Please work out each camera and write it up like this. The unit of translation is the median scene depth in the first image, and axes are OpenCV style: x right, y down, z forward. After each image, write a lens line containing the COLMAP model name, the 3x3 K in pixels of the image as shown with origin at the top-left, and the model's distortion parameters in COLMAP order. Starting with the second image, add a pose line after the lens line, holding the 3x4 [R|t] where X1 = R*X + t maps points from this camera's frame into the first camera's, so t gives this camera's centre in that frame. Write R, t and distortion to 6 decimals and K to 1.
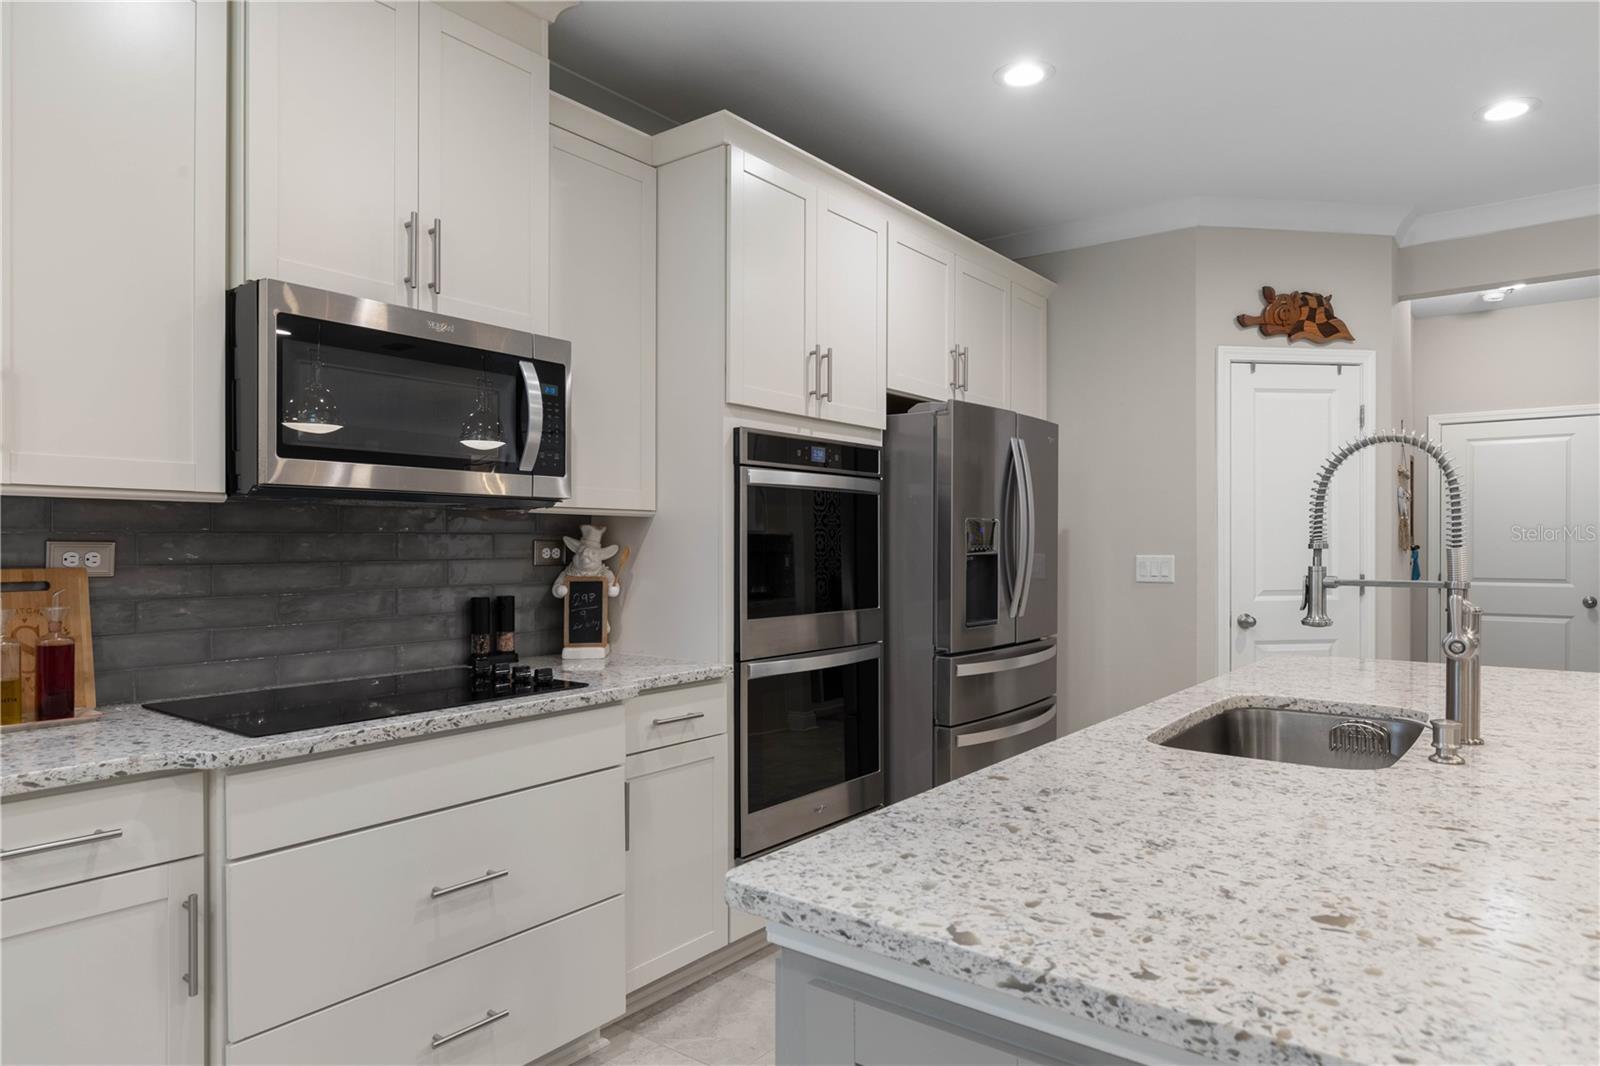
lens RADIAL K [[975.1, 0, 807.6], [0, 975.1, 548.7], [0, 0, 1]] dist [0.001792, -0.001570]
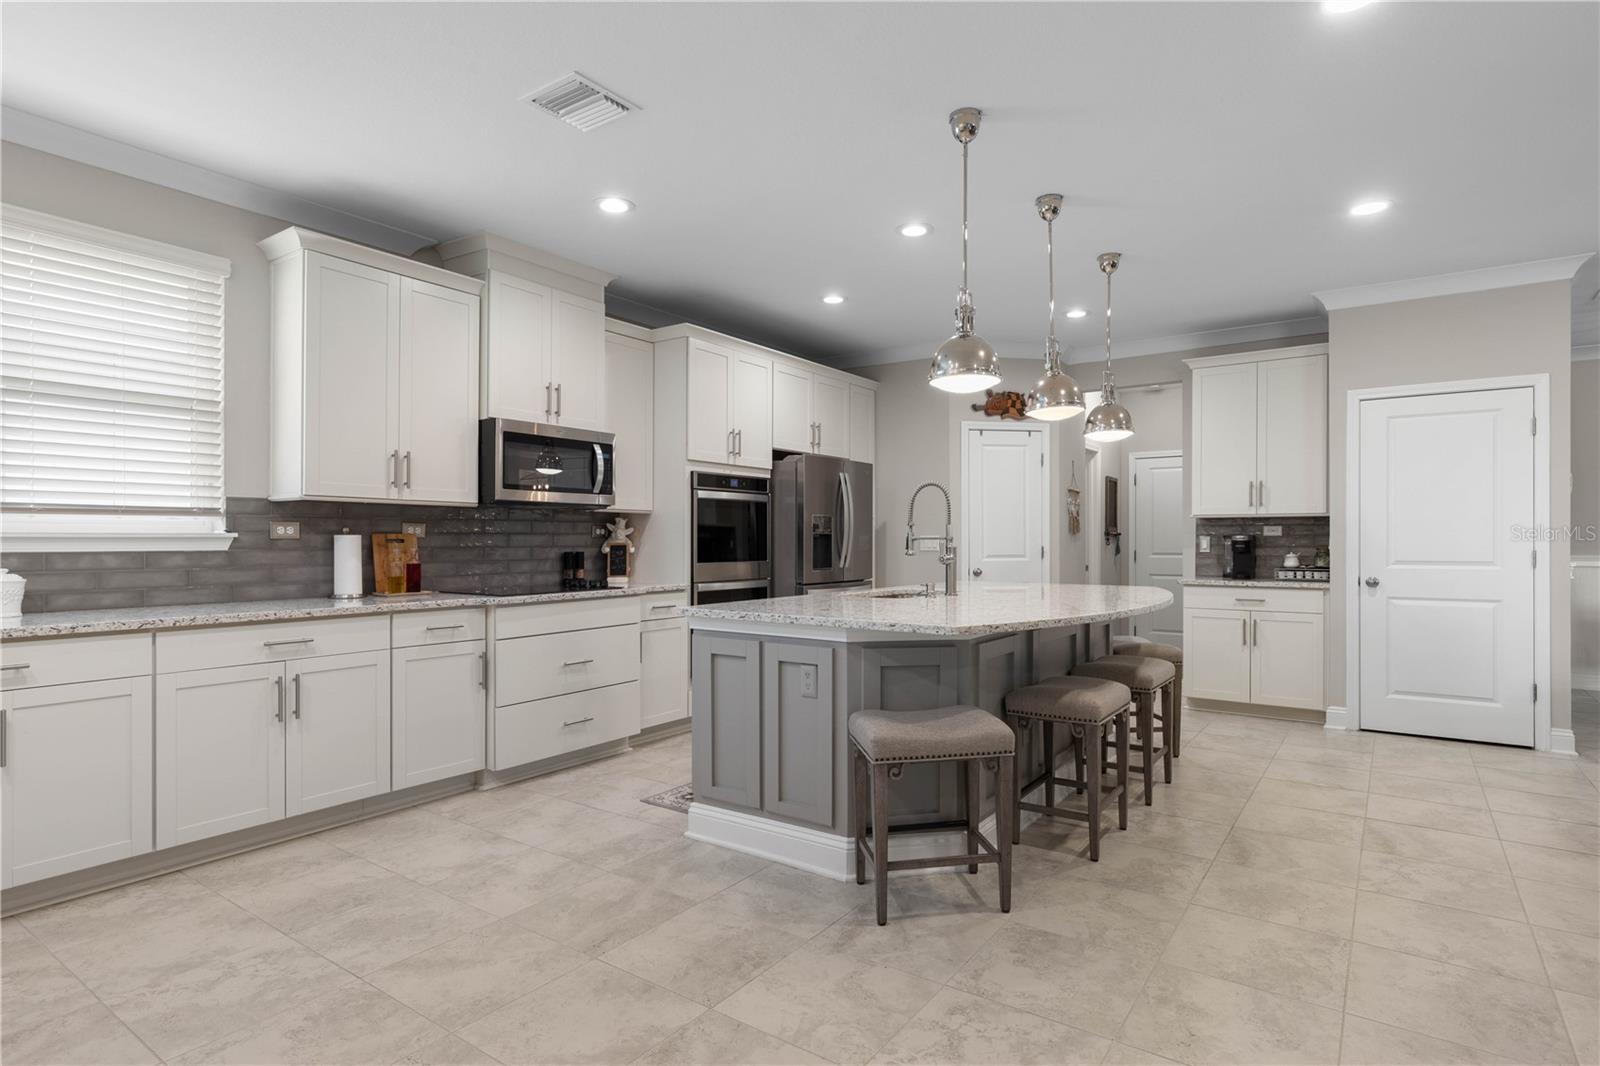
lens RADIAL K [[834.1, 0, 812.0], [0, 834.1, 539.9], [0, 0, 1]] dist [0.003747, -0.000972]
pose [[0.998863, 0.000229, 0.047673, 0.097830], [0.000013, 0.999987, -0.005074, 0.032373], [-0.047673, 0.005069, 0.998850, -0.792237]]
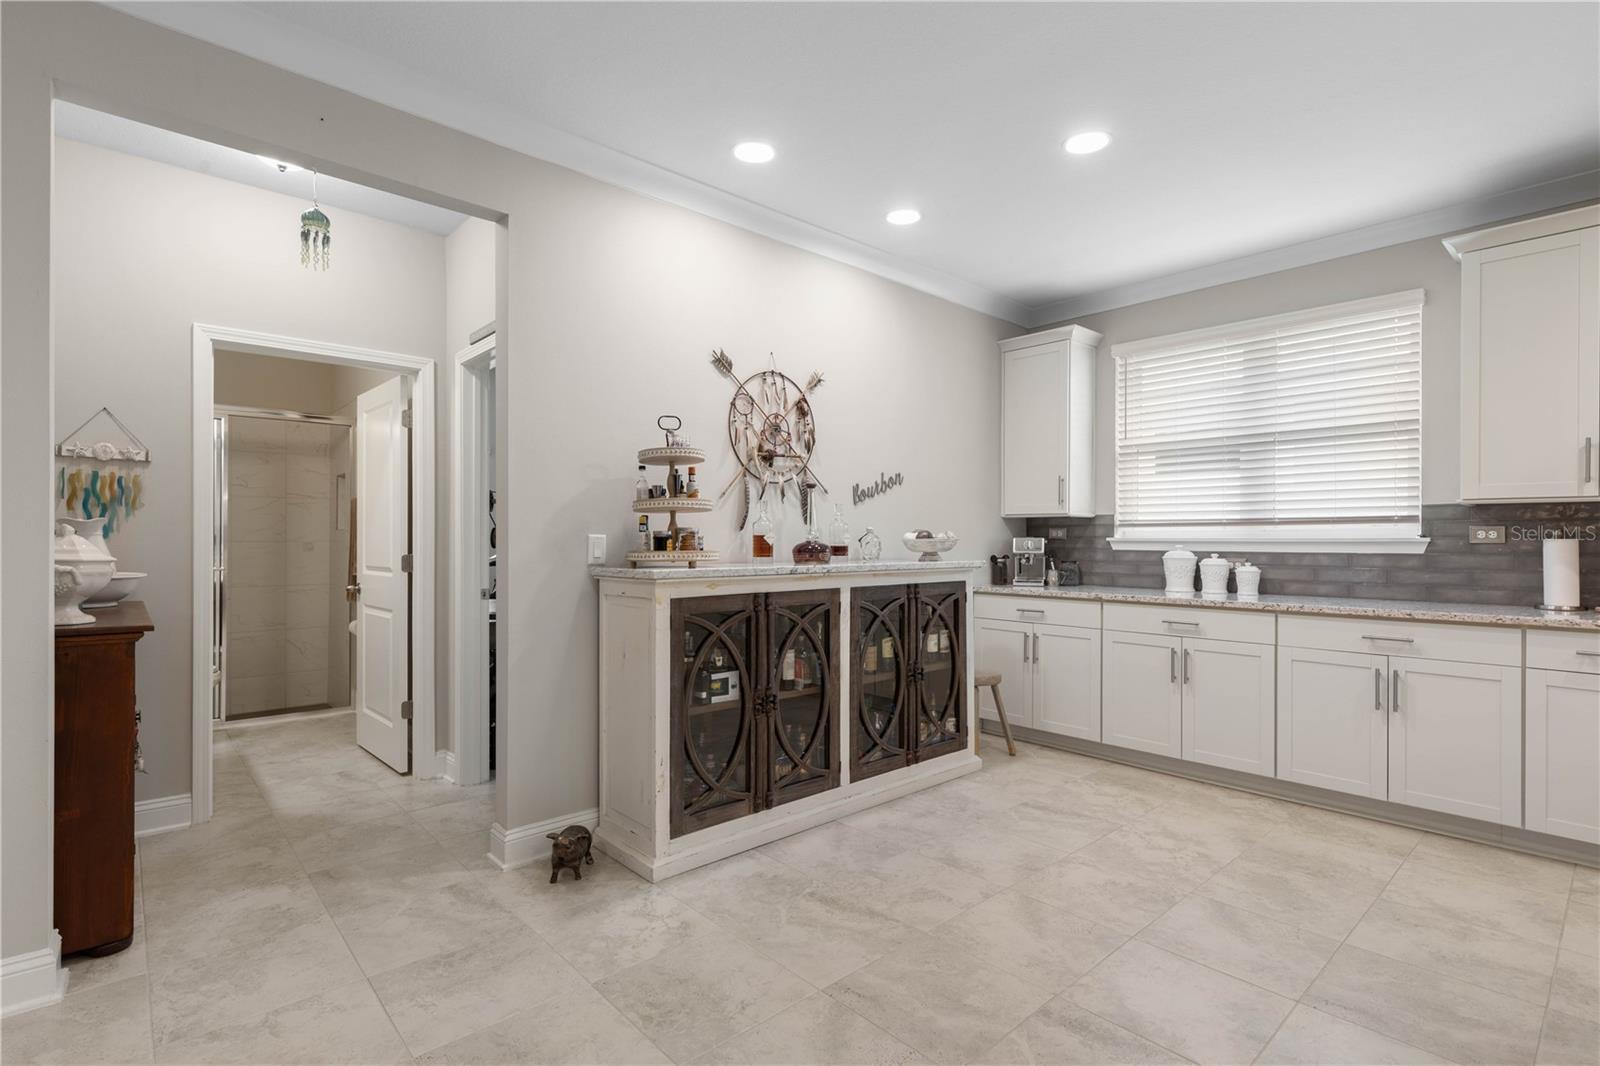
lens RADIAL K [[772.2, 0, 822.8], [0, 772.2, 538.7], [0, 0, 1]] dist [-0.000079, -0.001326]
pose [[-0.163763, -0.001904, -0.986498, 0.687734], [-0.005721, 0.999983, -0.000980, 0.024120], [0.986483, 0.005483, -0.163771, -0.267175]]
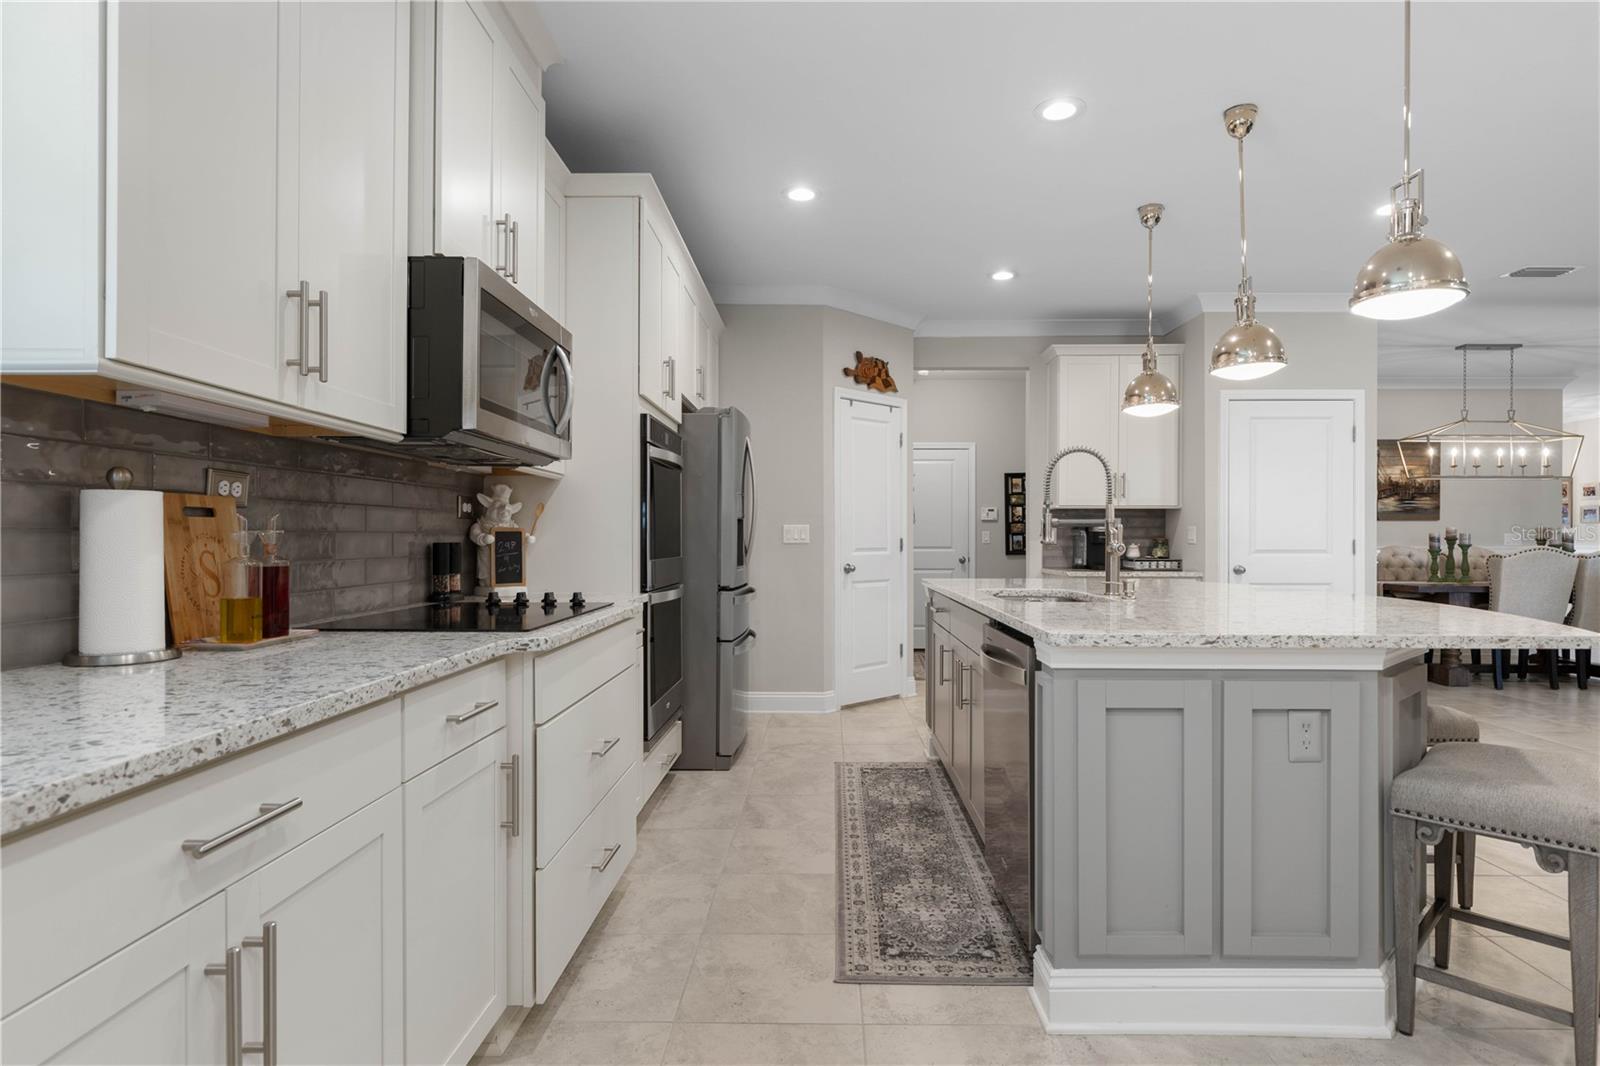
lens RADIAL K [[854.1, 0, 823.1], [0, 854.1, 539.7], [0, 0, 1]] dist [0.010823, 0.000445]
pose [[0.796537, 0.000683, 0.604589, -0.572575], [0.001488, 0.999994, -0.003091, 0.049054], [-0.604588, 0.003362, 0.796531, -0.062516]]
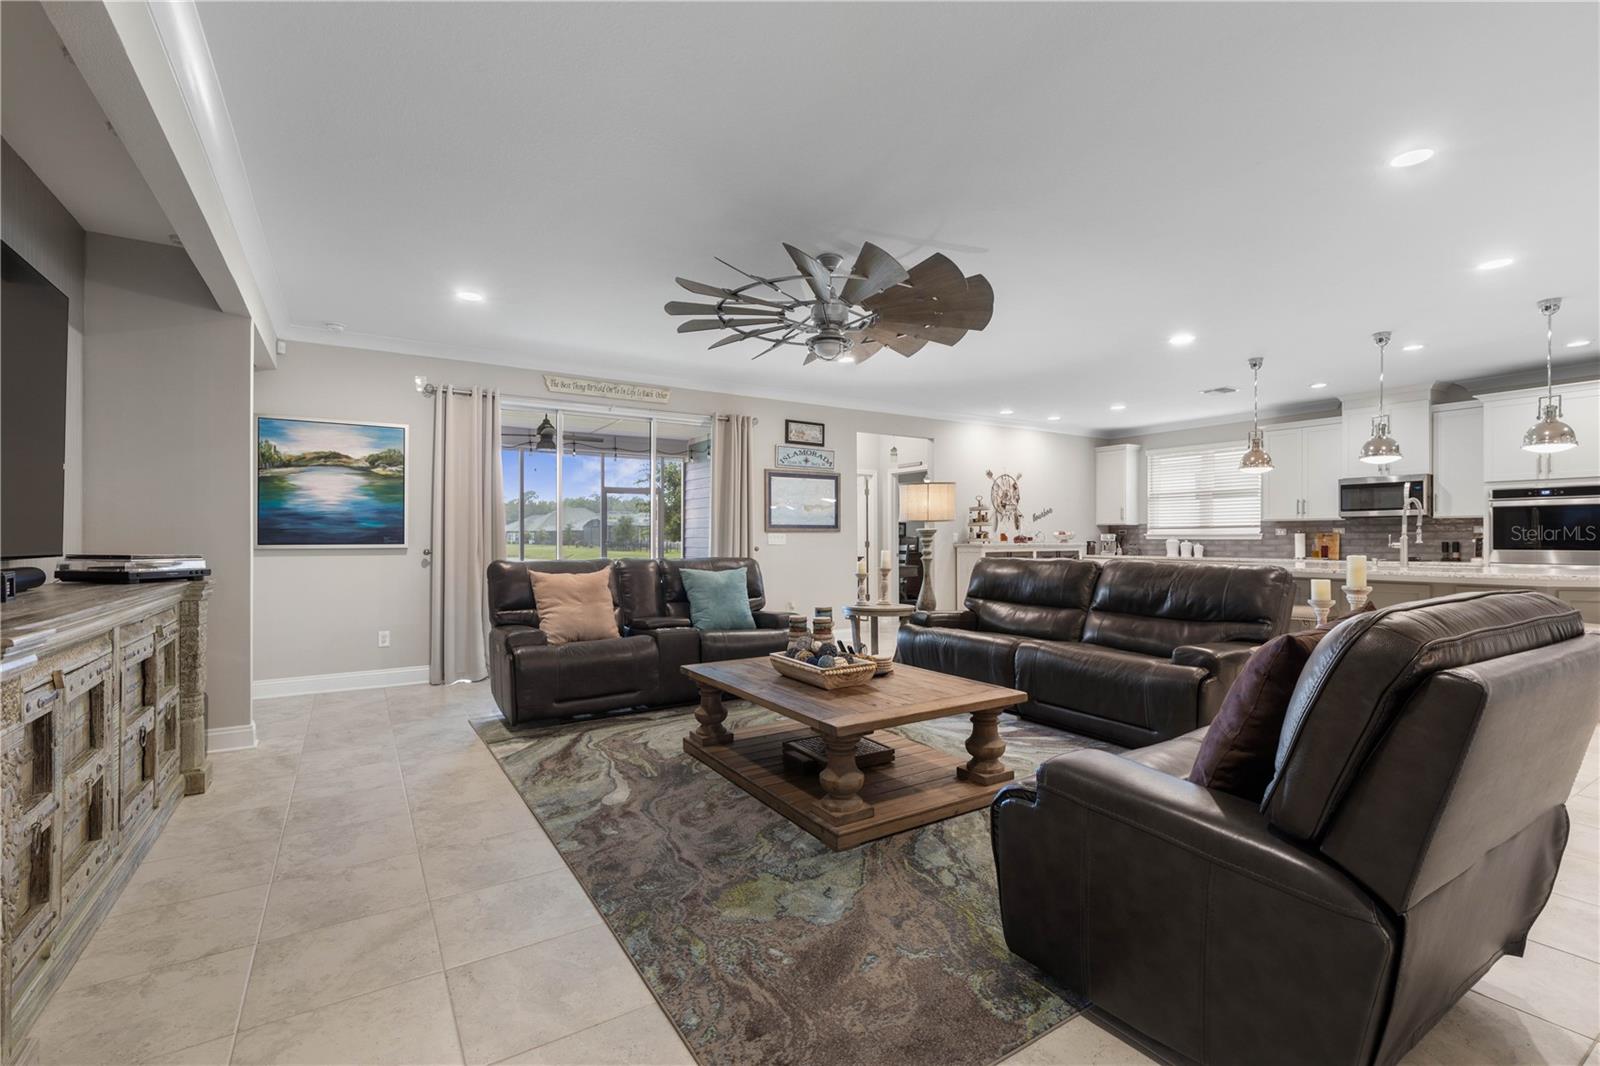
lens RADIAL K [[723.8, 0, 815.0], [0, 723.8, 529.9], [0, 0, 1]] dist [0.011979, -0.003601]
pose [[-0.333079, -0.010072, -0.942845, 2.875028], [-0.001409, 0.999947, -0.010184, 0.035886], [0.942898, -0.002064, -0.333075, -0.275539]]
